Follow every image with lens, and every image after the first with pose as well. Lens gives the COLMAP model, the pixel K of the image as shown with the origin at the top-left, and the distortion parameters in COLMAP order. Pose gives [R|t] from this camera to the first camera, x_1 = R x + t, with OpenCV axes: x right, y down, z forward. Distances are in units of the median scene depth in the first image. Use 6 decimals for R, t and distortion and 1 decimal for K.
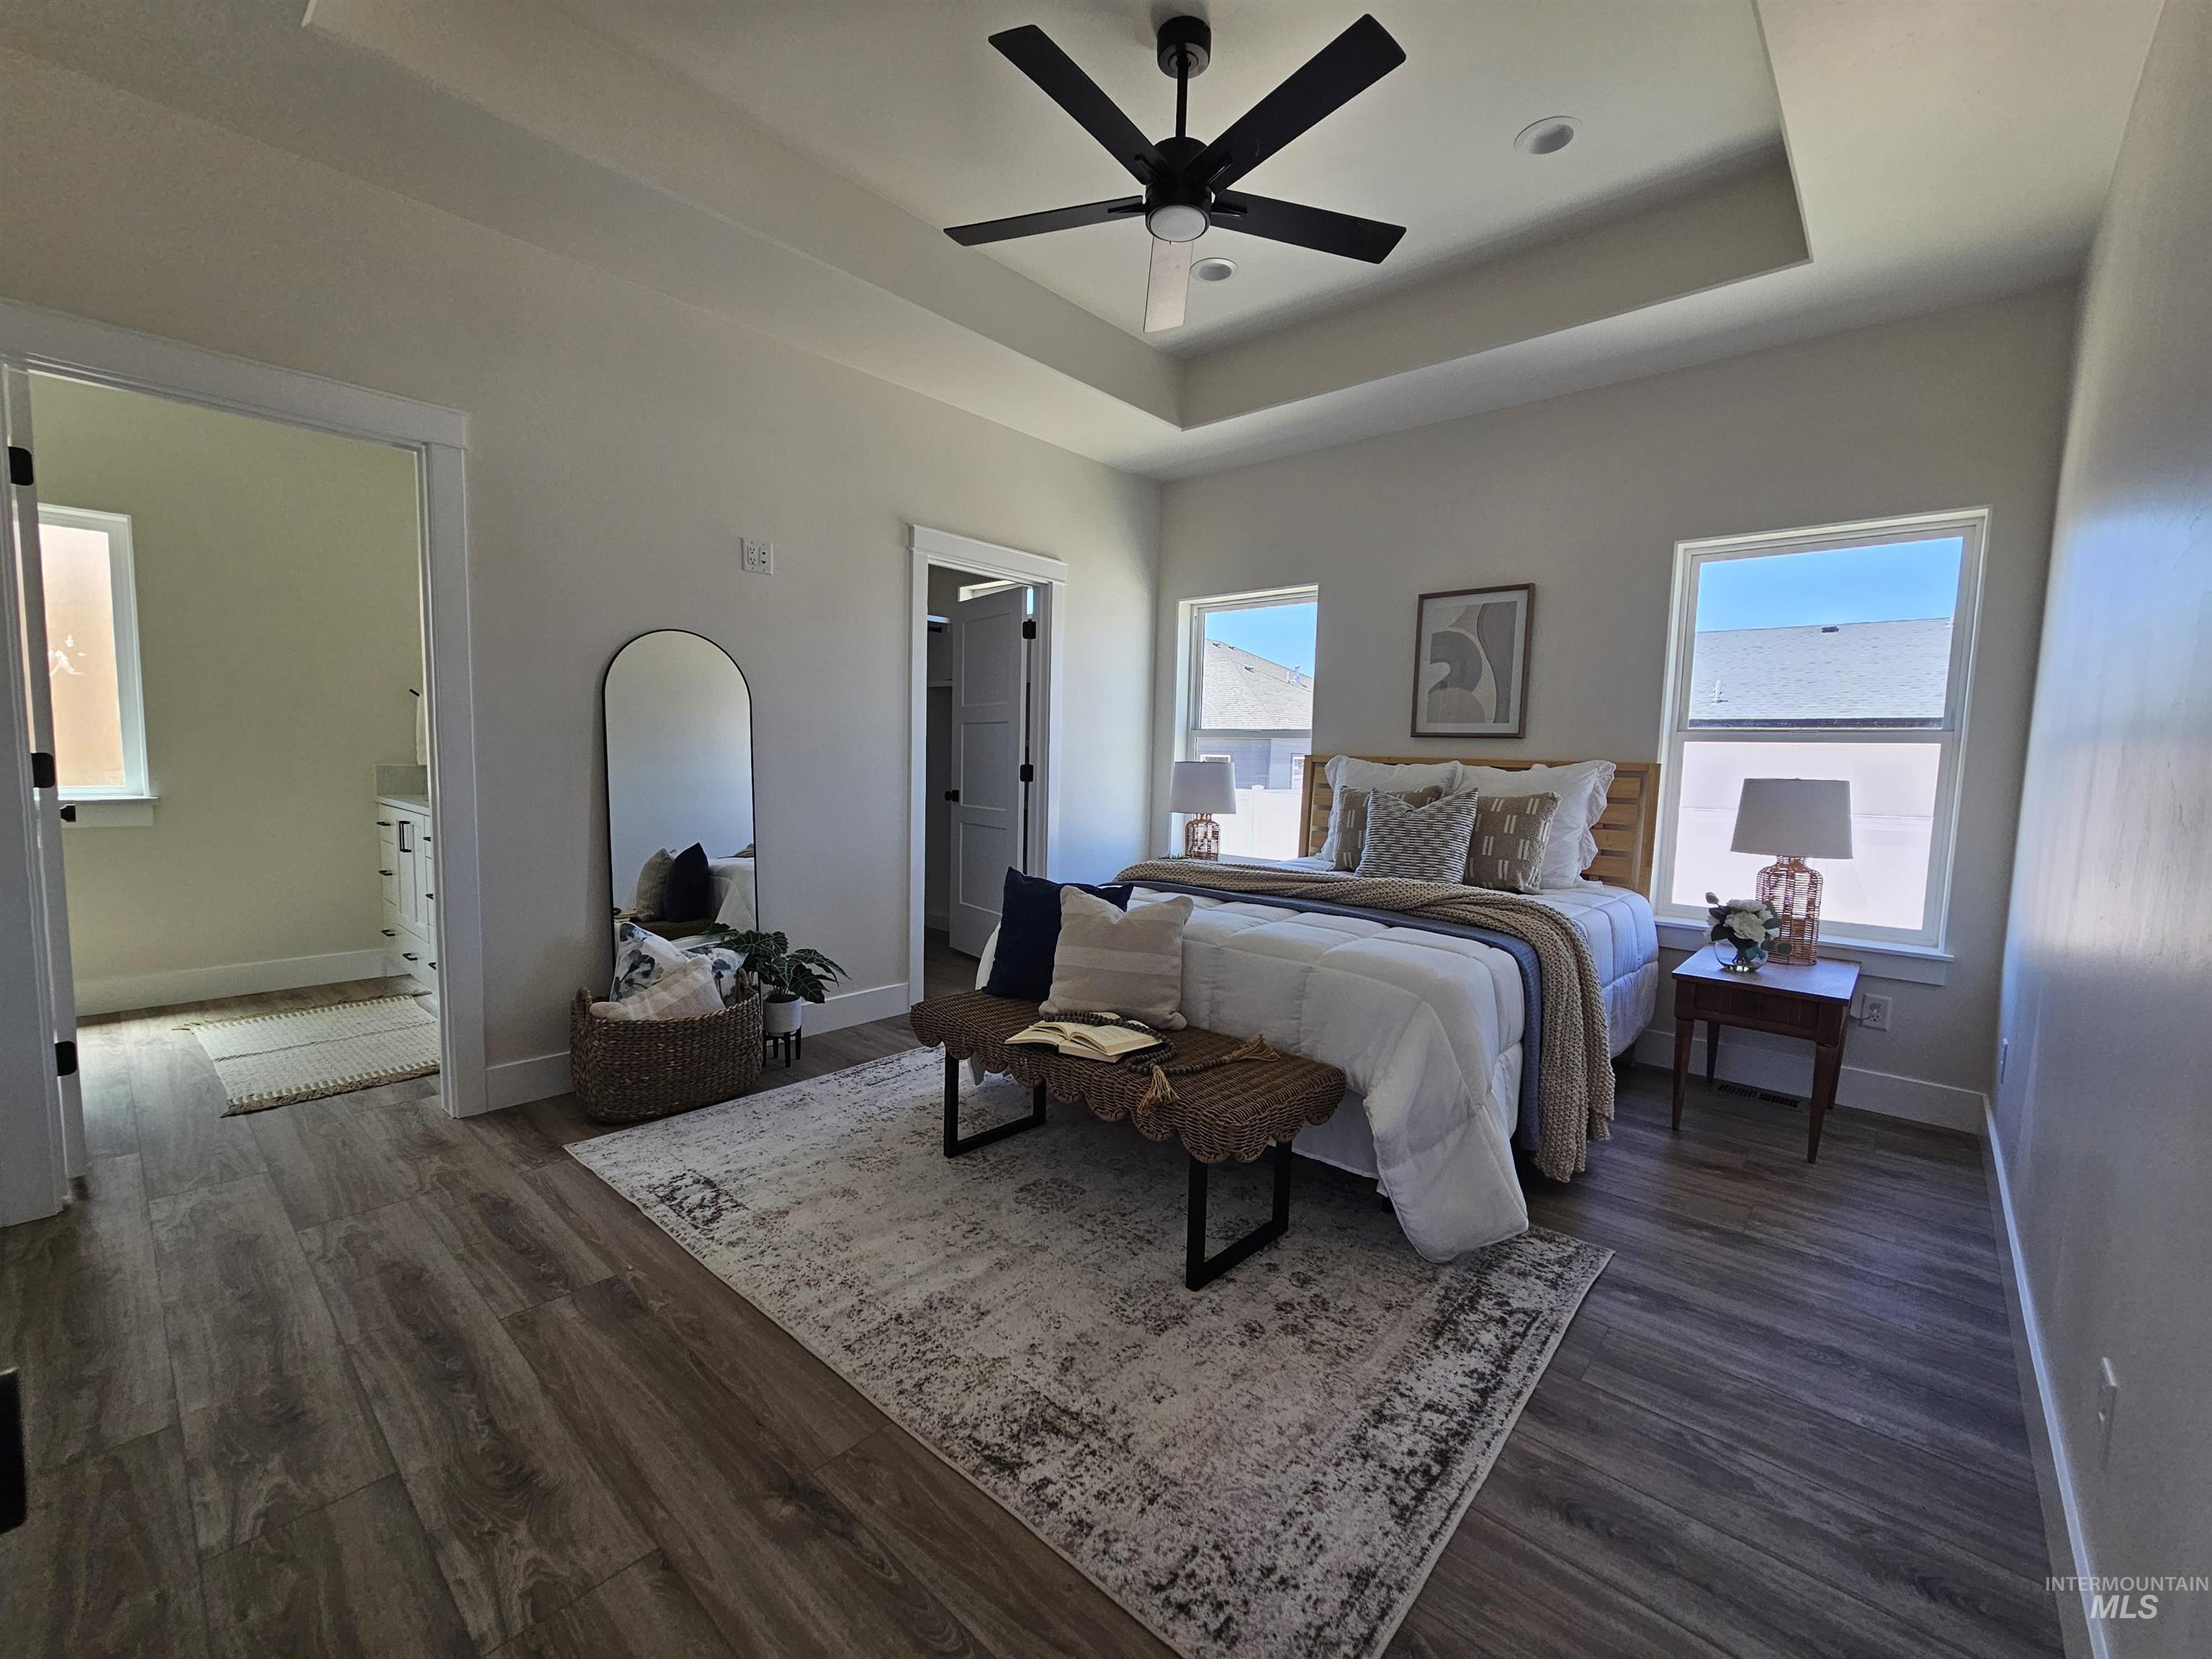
lens RADIAL K [[909.0, 0, 1107.1], [0, 909.0, 835.9], [0, 0, 1]] dist [-0.002418, 0.001351]
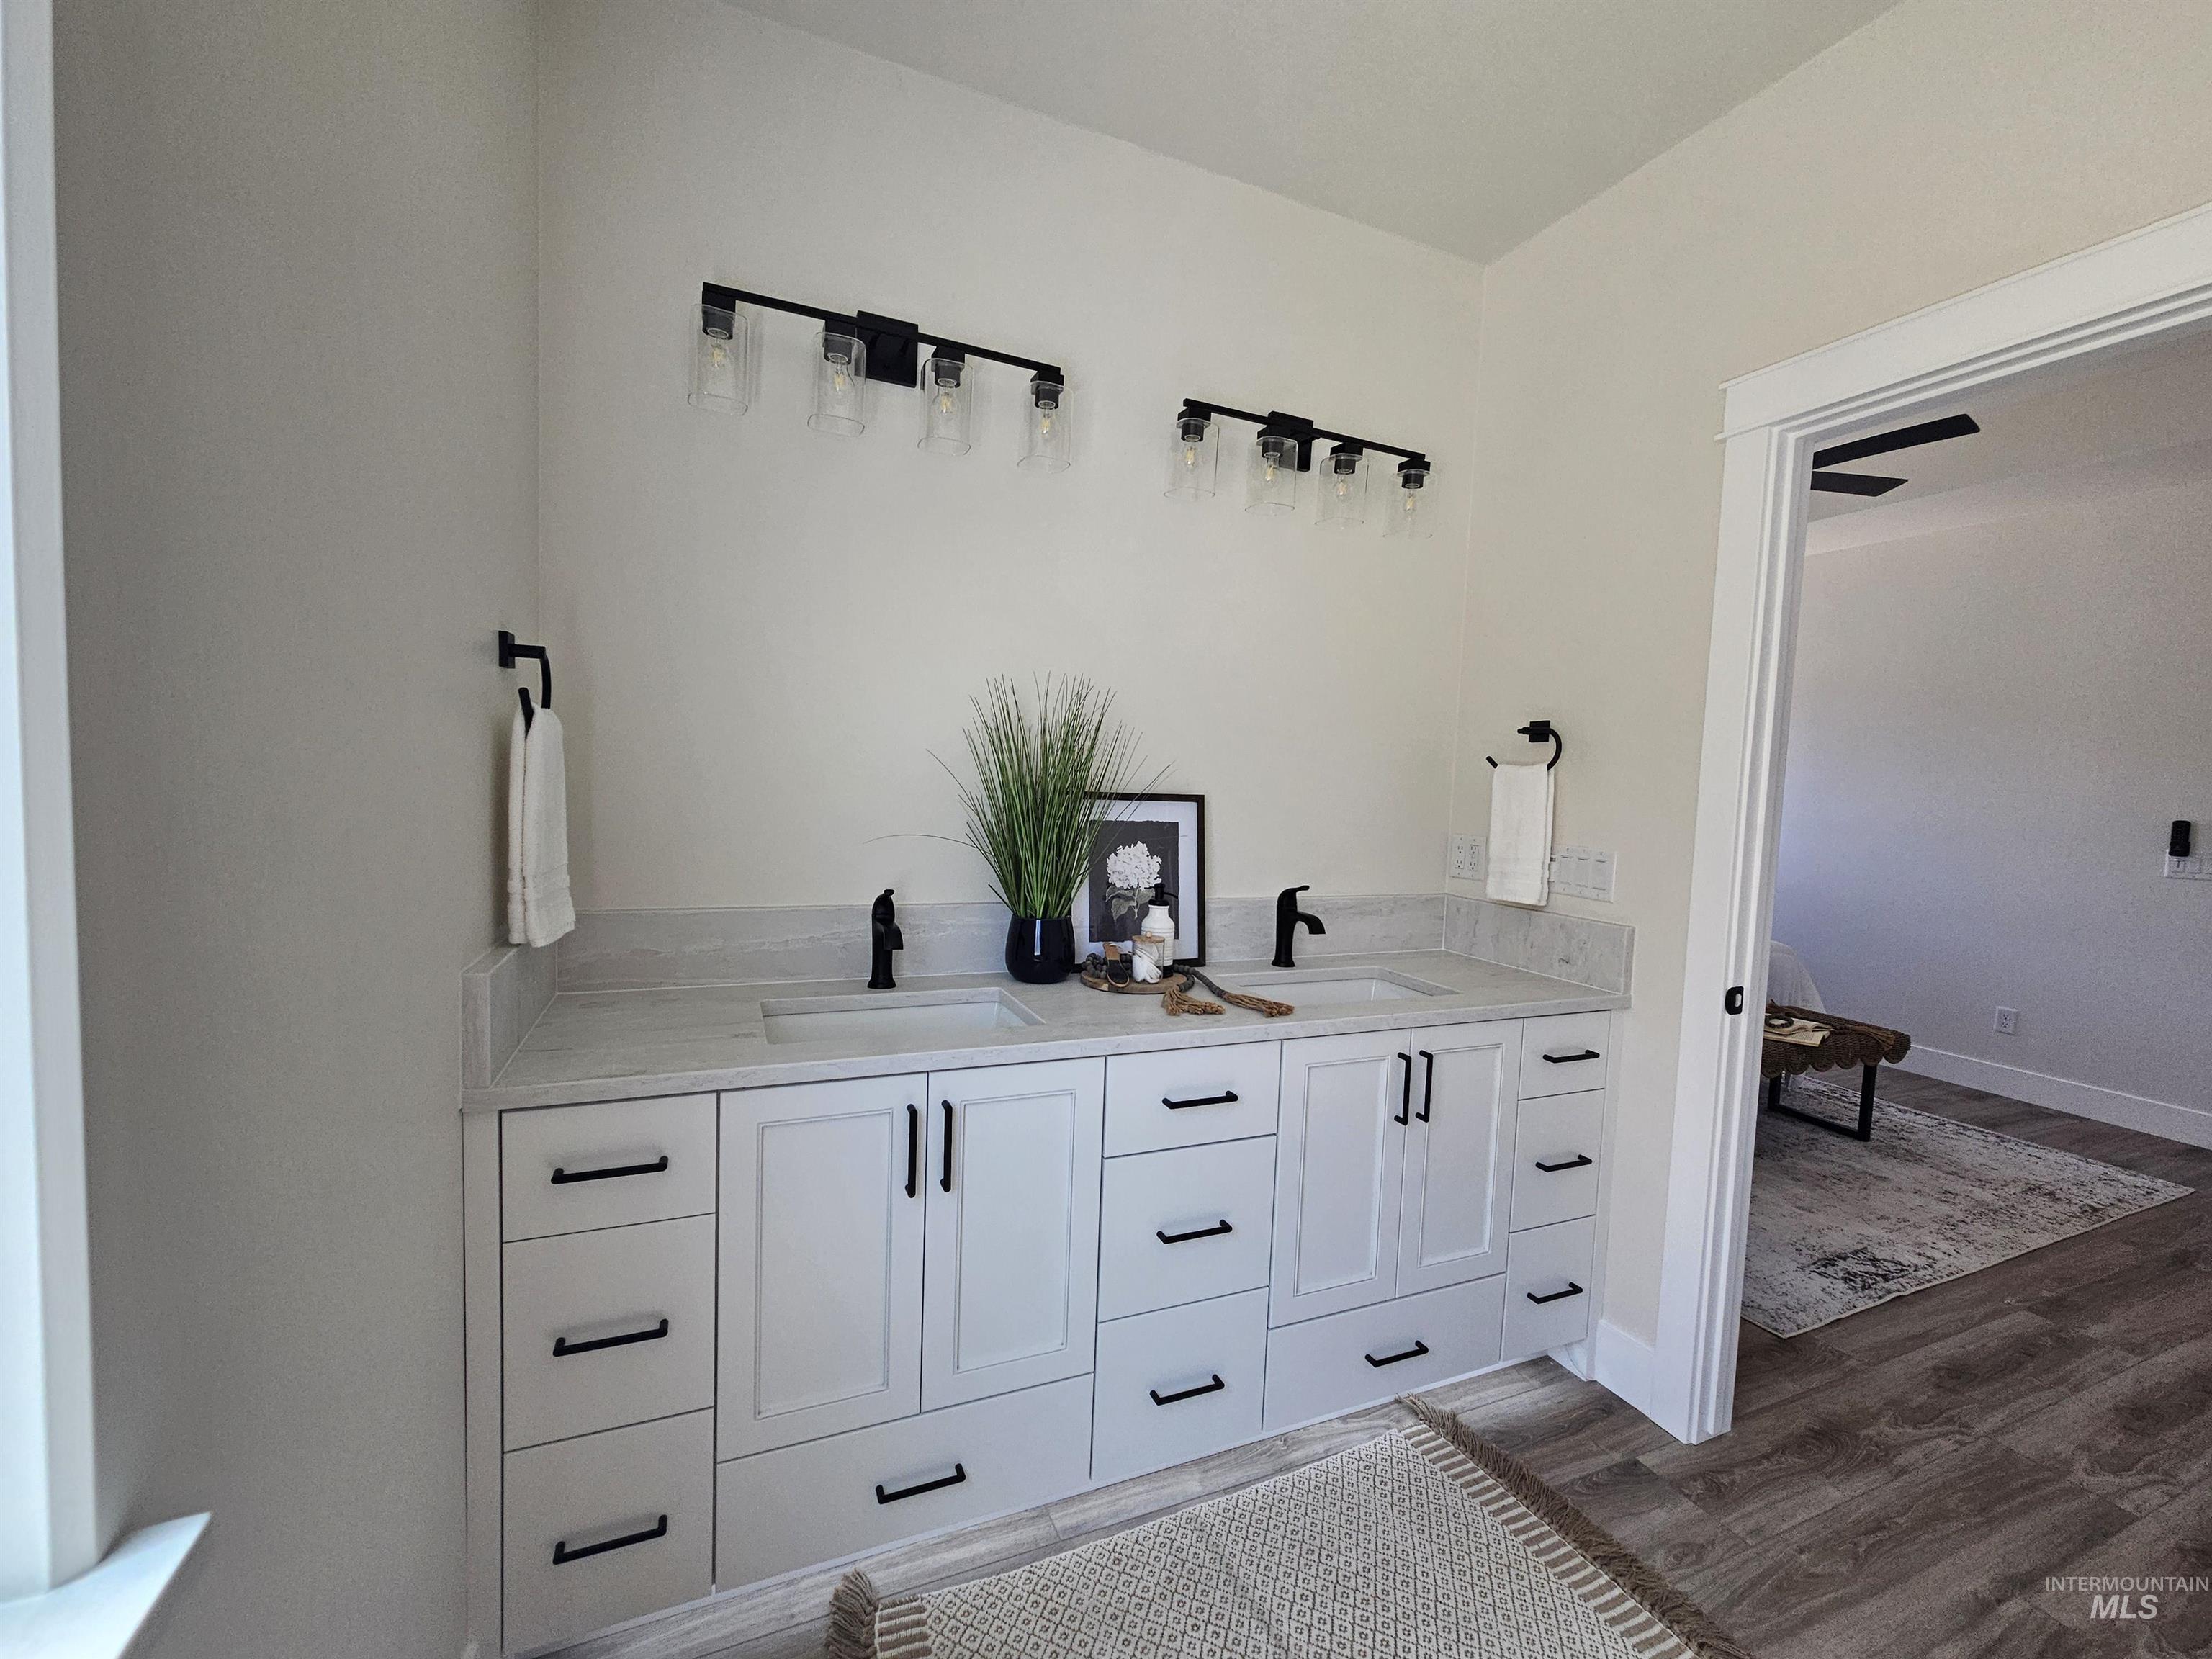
lens RADIAL K [[909.0, 0, 1105.8], [0, 909.0, 826.4], [0, 0, 1]] dist [-0.002418, 0.001351]
pose [[0.422062, -0.055506, 0.904866, -2.254015], [0.053757, 0.997900, 0.036139, -0.279062], [-0.904972, 0.033390, 0.424160, 1.681009]]
